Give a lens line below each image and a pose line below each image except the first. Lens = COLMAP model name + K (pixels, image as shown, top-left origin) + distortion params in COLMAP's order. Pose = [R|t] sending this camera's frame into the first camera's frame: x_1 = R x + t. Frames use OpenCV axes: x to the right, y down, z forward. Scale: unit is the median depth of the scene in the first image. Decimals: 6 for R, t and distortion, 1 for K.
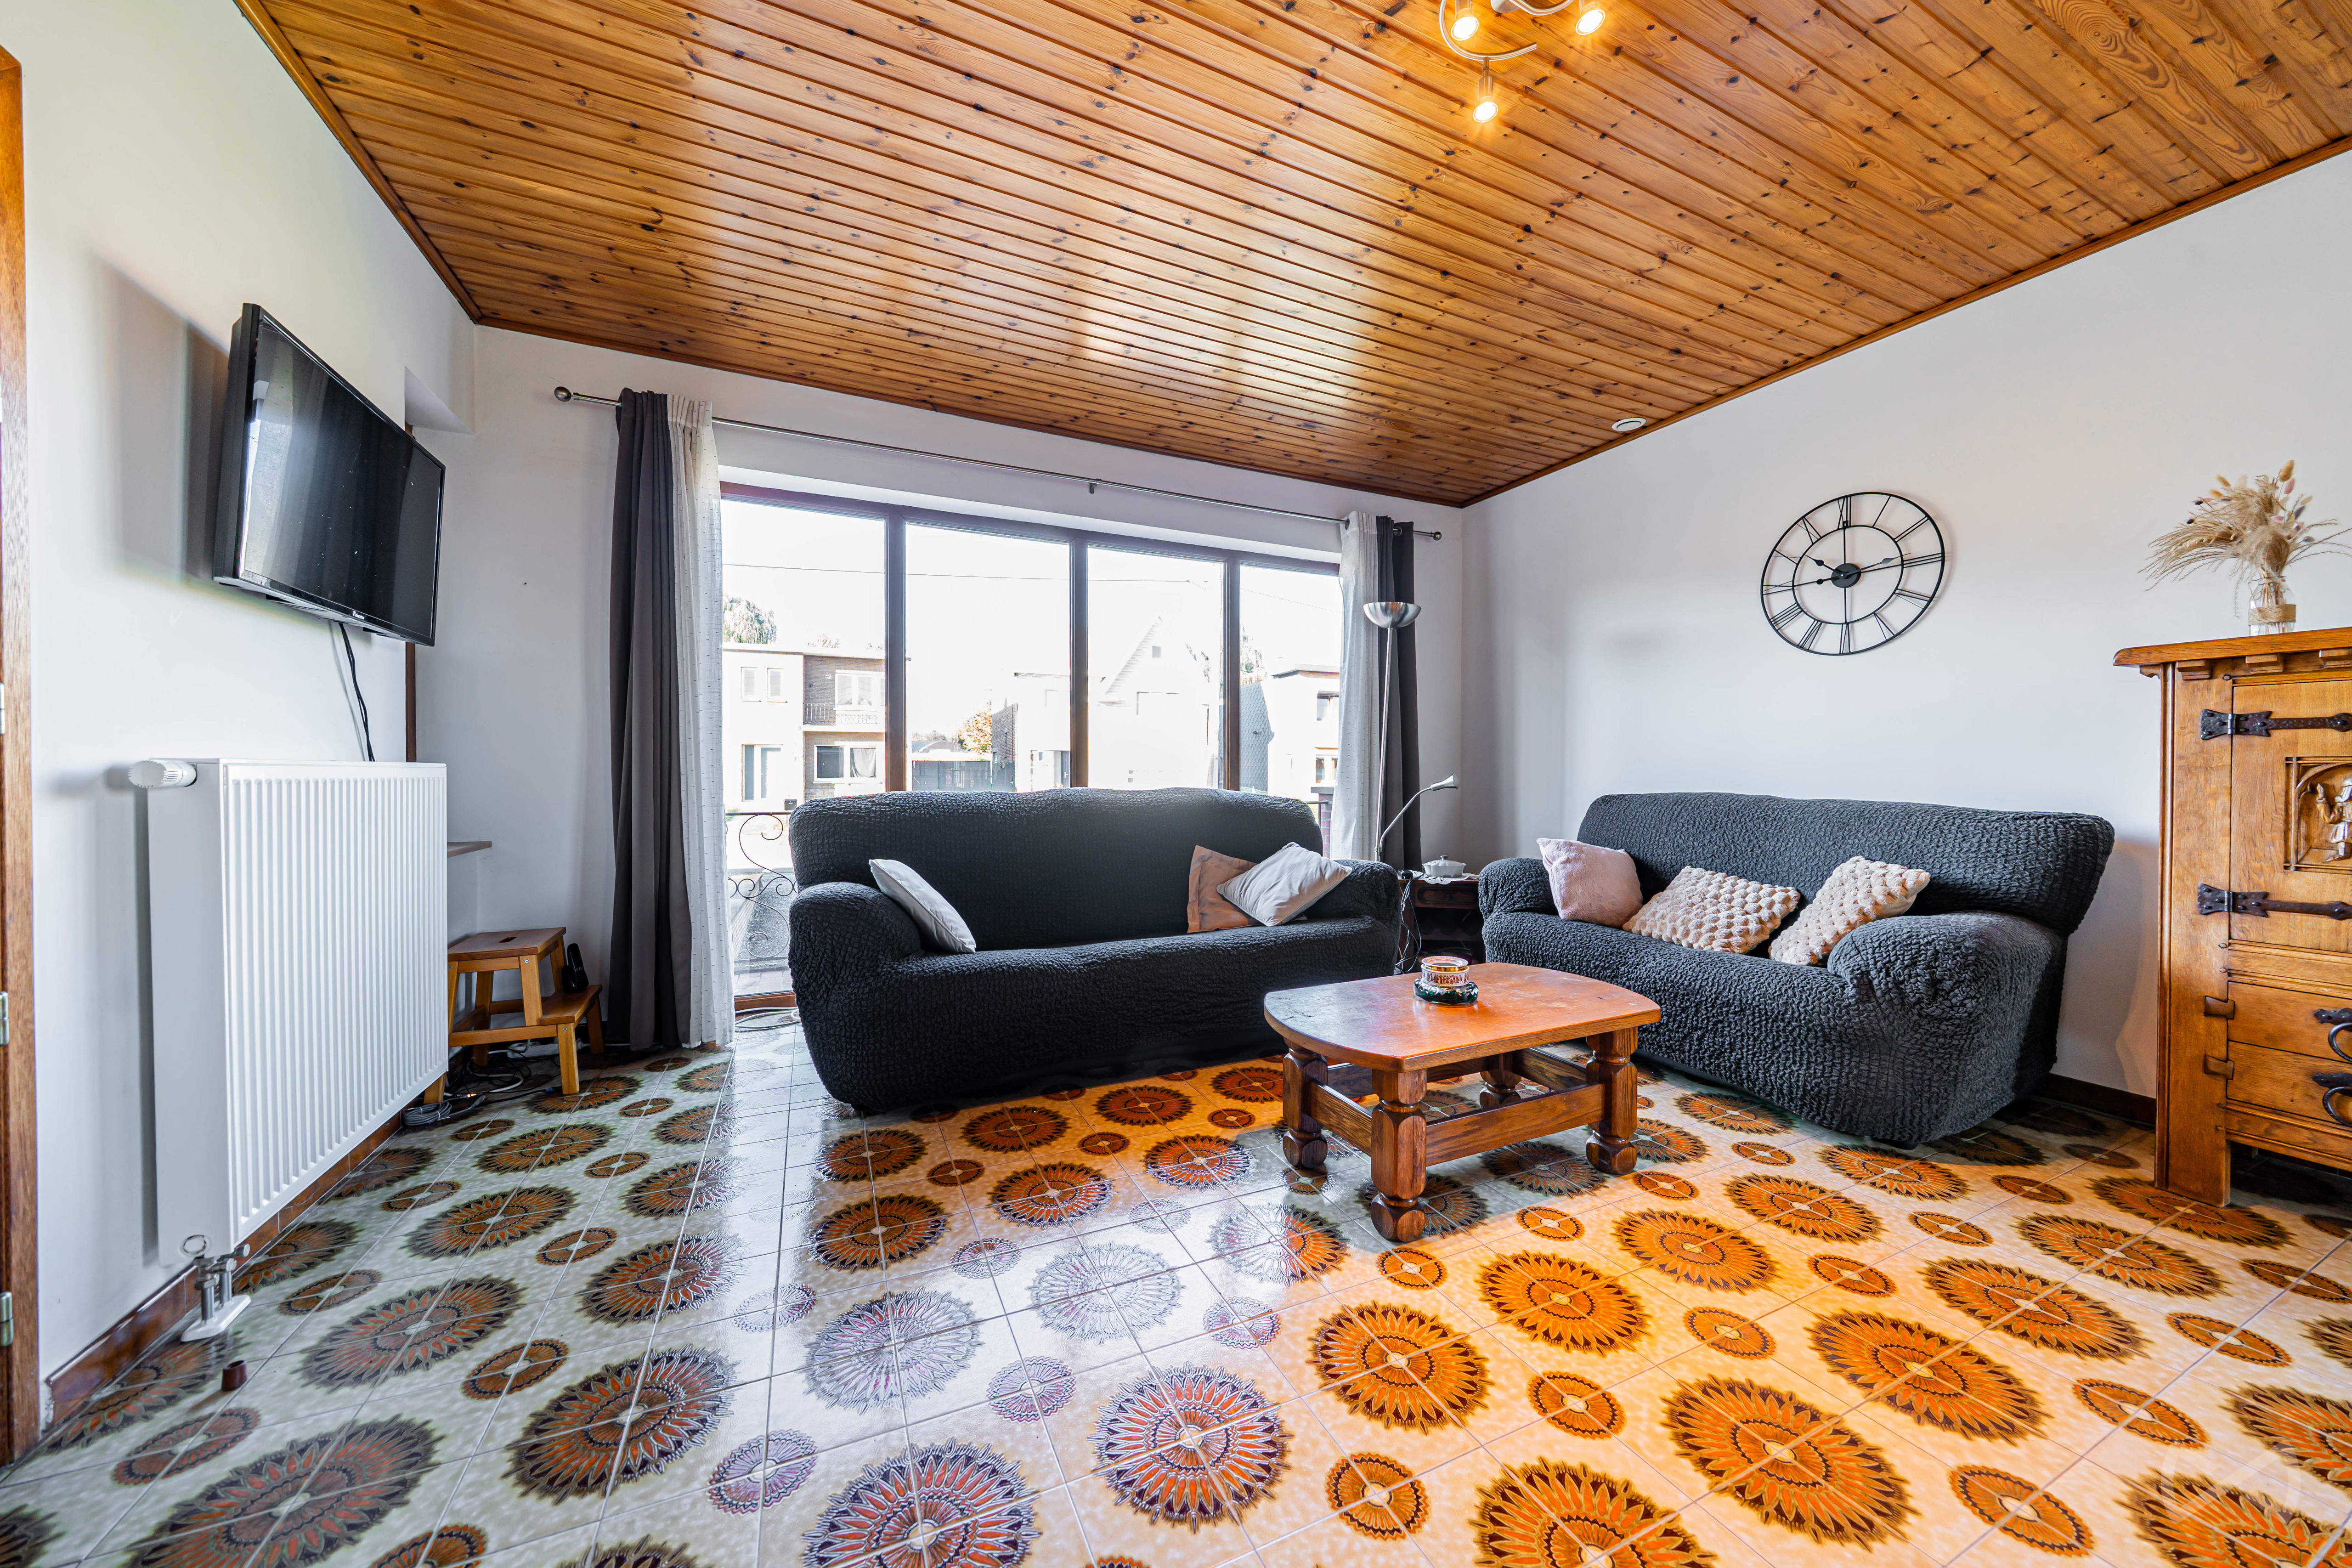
lens RADIAL K [[798.8, 0, 1177.4], [0, 798.8, 782.4], [0, 0, 1]] dist [-0.001423, -0.000103]
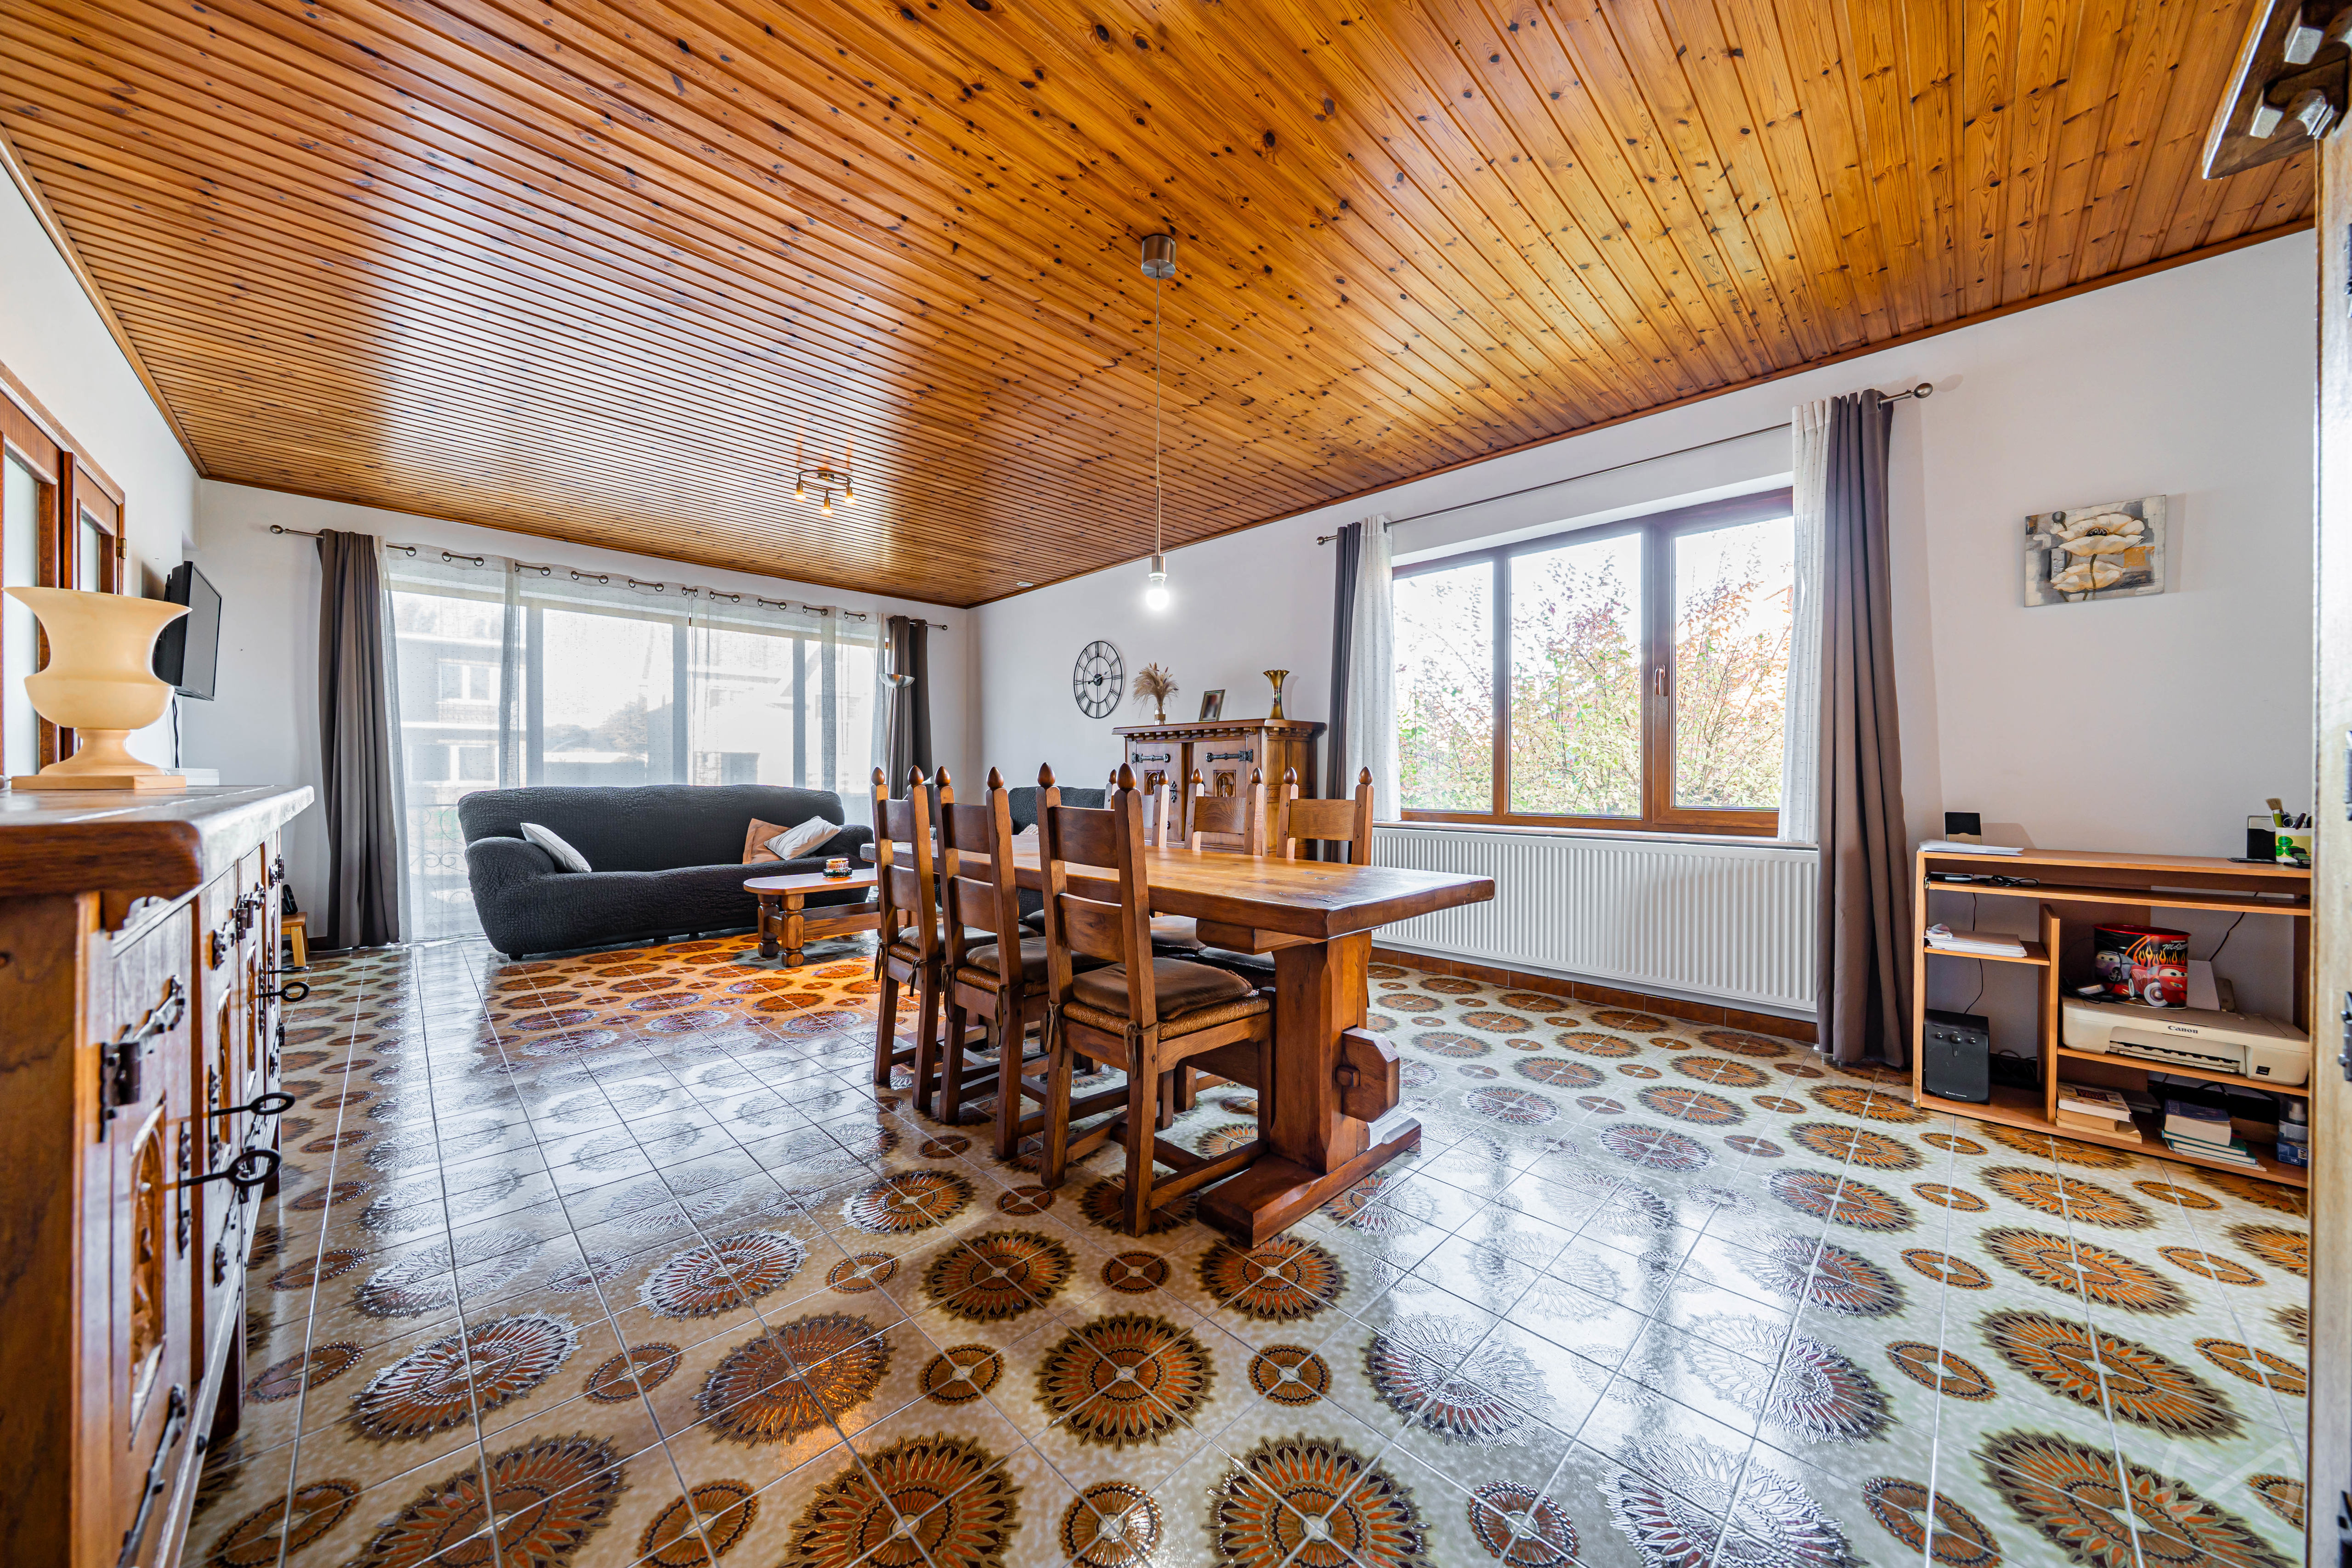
lens RADIAL K [[798.8, 0, 1177.4], [0, 798.8, 782.4], [0, 0, 1]] dist [-0.001423, -0.000103]
pose [[0.940840, -0.000915, 0.338849, 0.328758], [0.002040, 0.999994, -0.002963, 0.011092], [-0.338844, 0.003479, 0.940836, -0.985930]]
